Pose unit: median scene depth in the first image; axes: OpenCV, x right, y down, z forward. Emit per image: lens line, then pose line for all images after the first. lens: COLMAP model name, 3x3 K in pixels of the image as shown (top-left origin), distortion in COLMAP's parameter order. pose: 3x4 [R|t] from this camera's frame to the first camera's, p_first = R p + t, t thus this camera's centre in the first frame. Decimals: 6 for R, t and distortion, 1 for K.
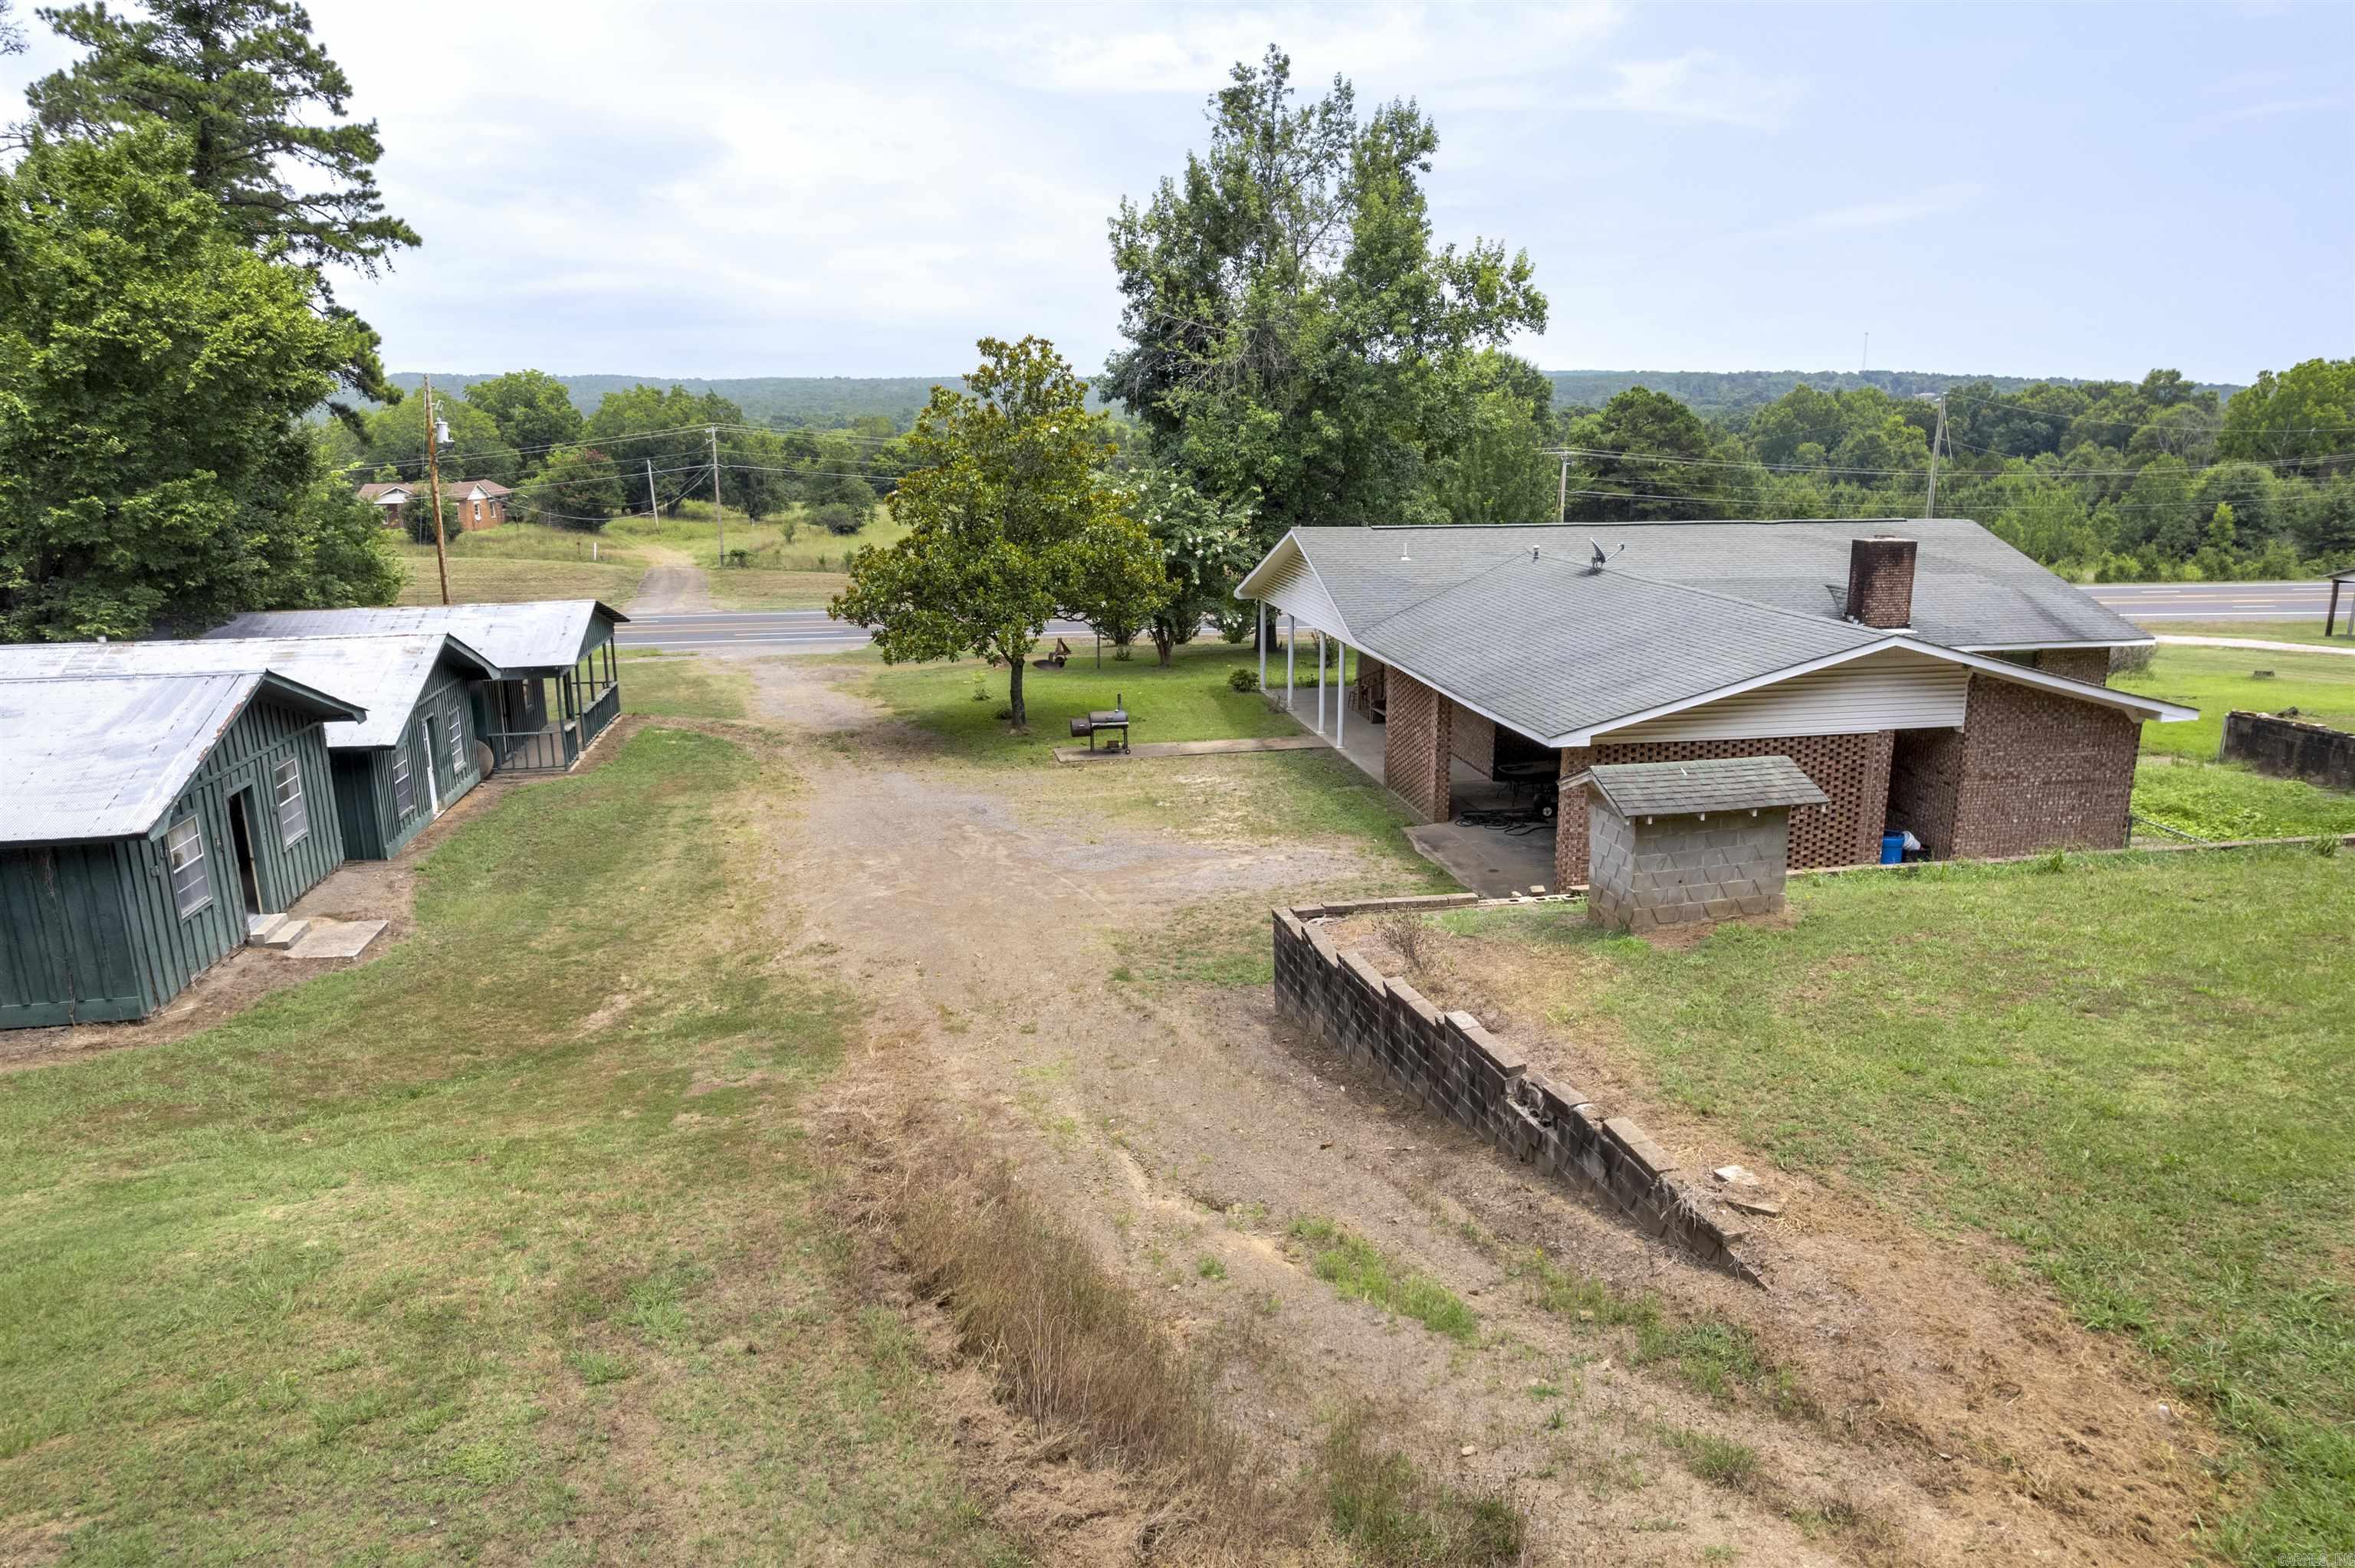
lens RADIAL K [[1555.1, 0, 1177.5], [0, 1555.1, 784.0], [0, 0, 1]] dist [-0.045016, 0.027110]
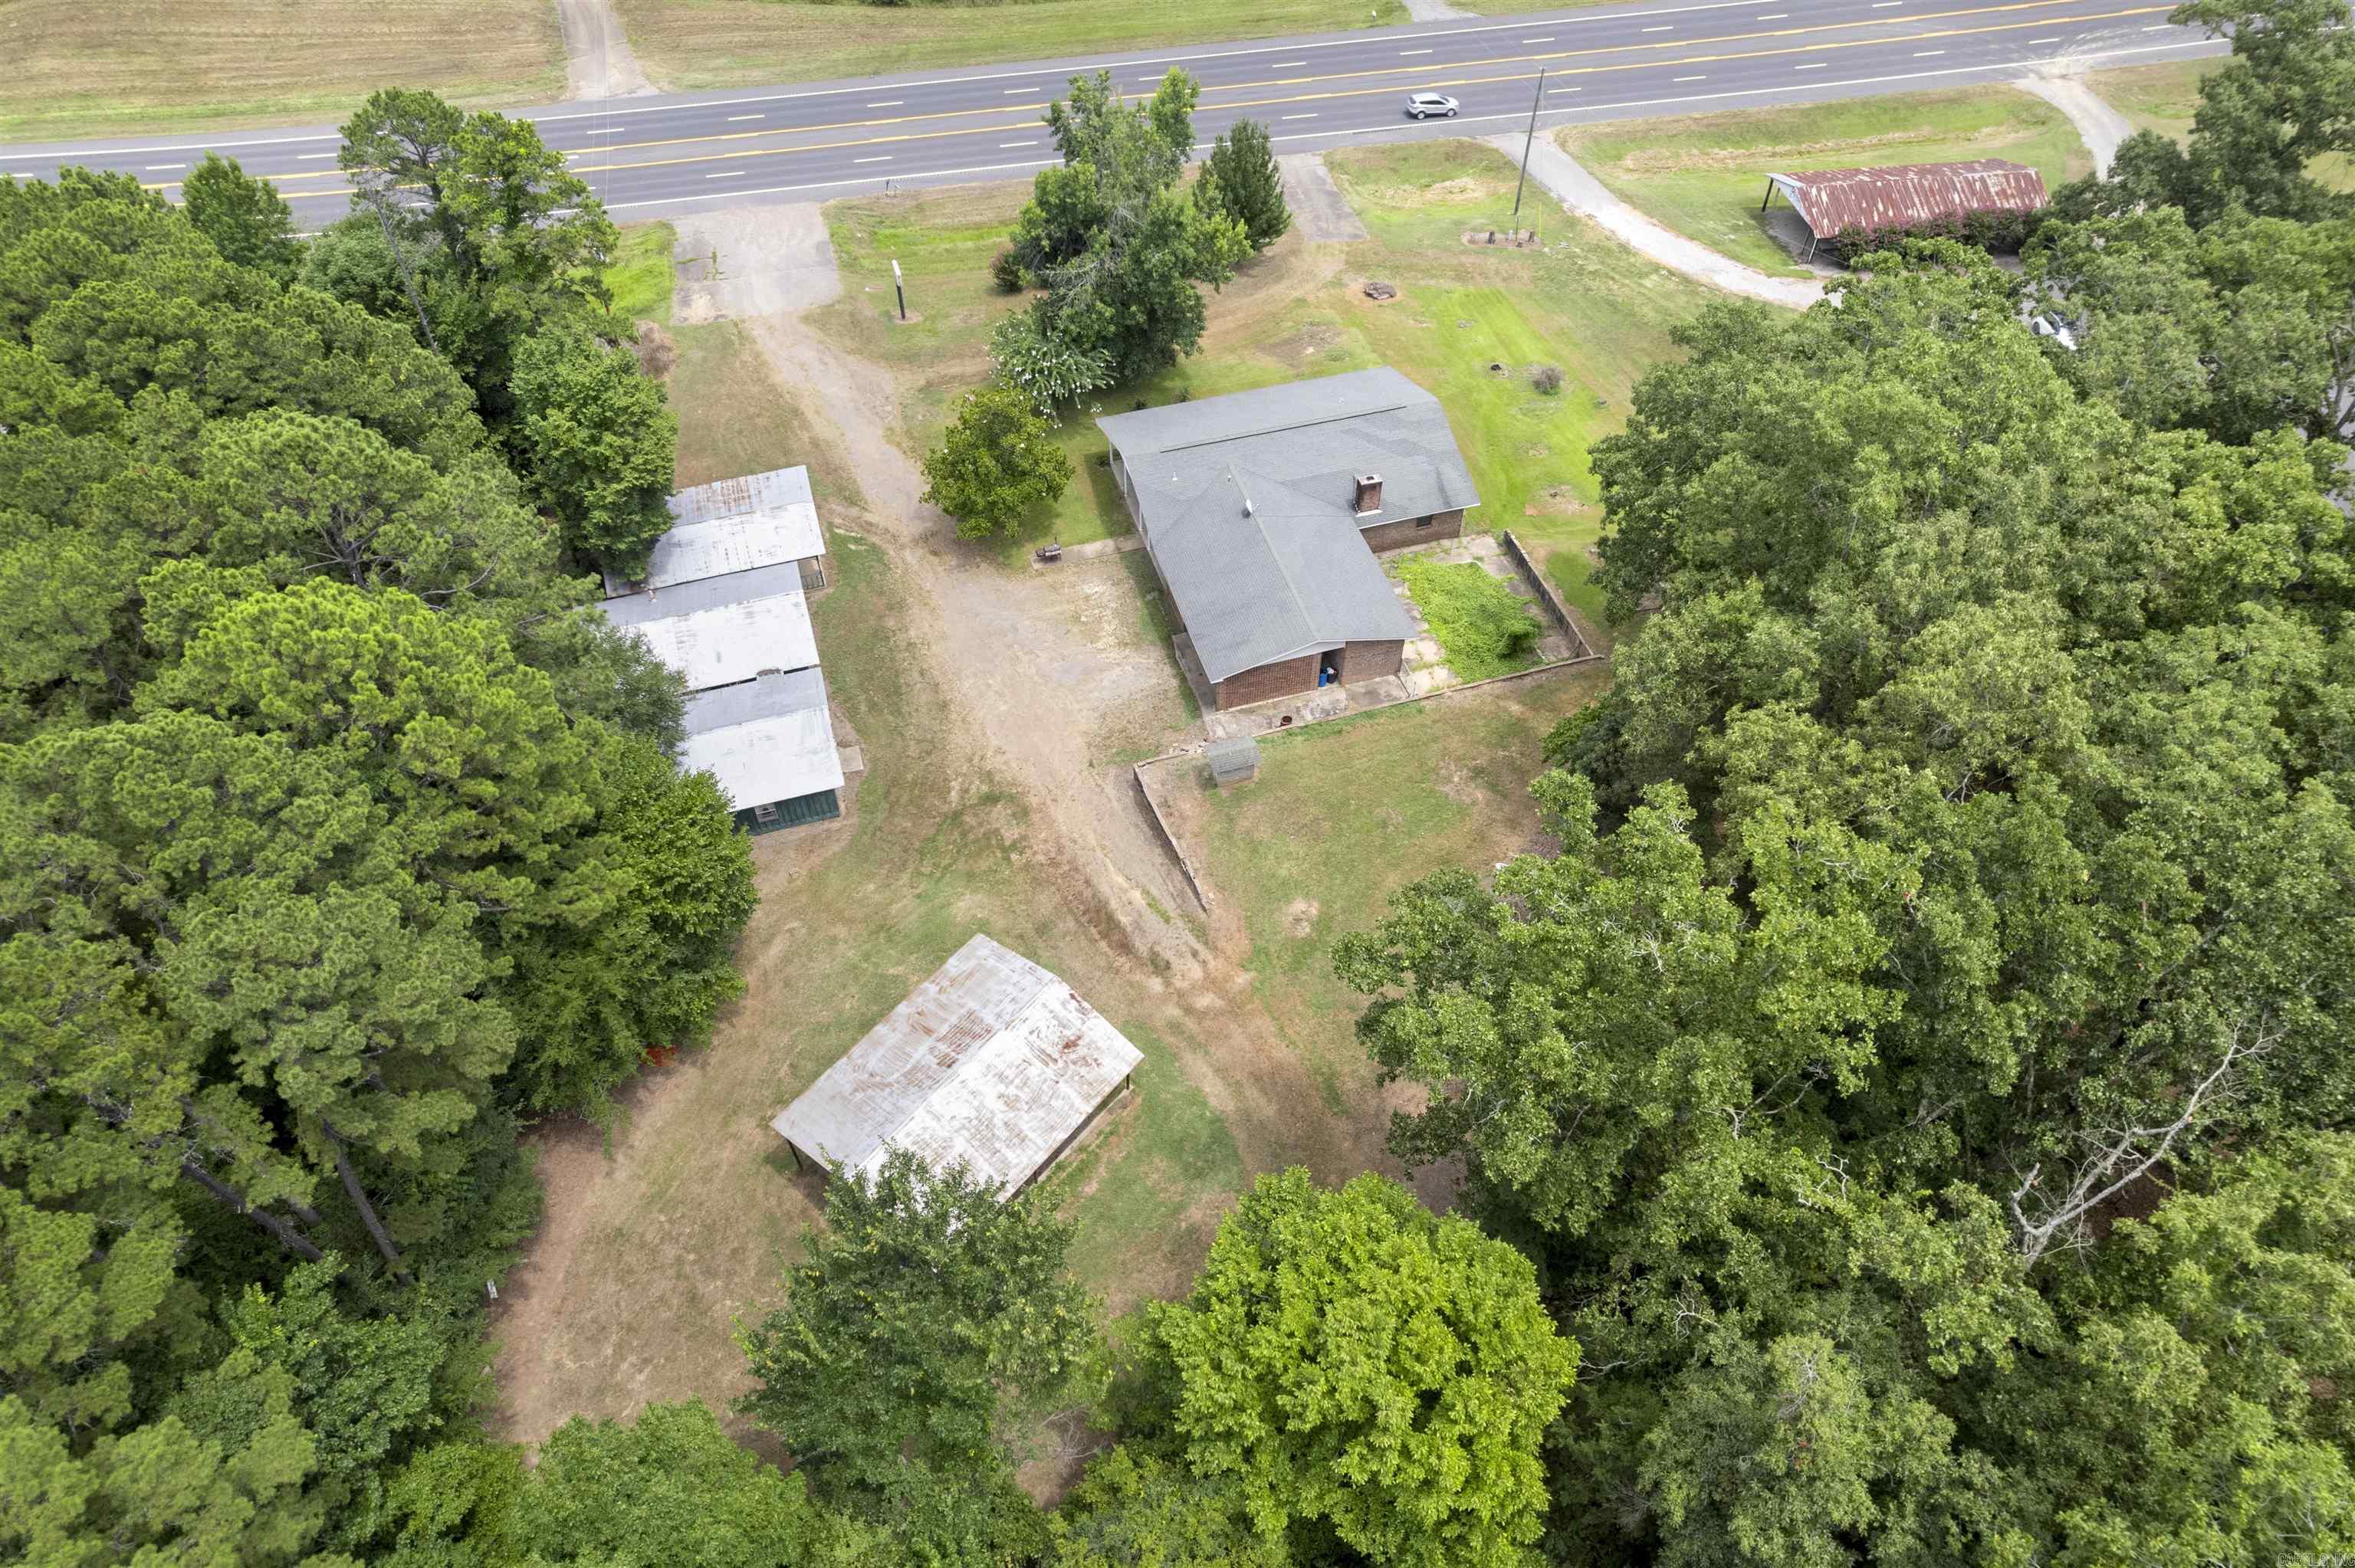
lens RADIAL K [[1555.1, 0, 1177.5], [0, 1555.1, 784.0], [0, 0, 1]] dist [-0.045016, 0.027110]
pose [[0.993087, -0.082687, 0.083308, -0.141439], [0.018040, 0.808837, 0.587757, -1.968550], [-0.115982, -0.582191, 0.804737, -1.971250]]
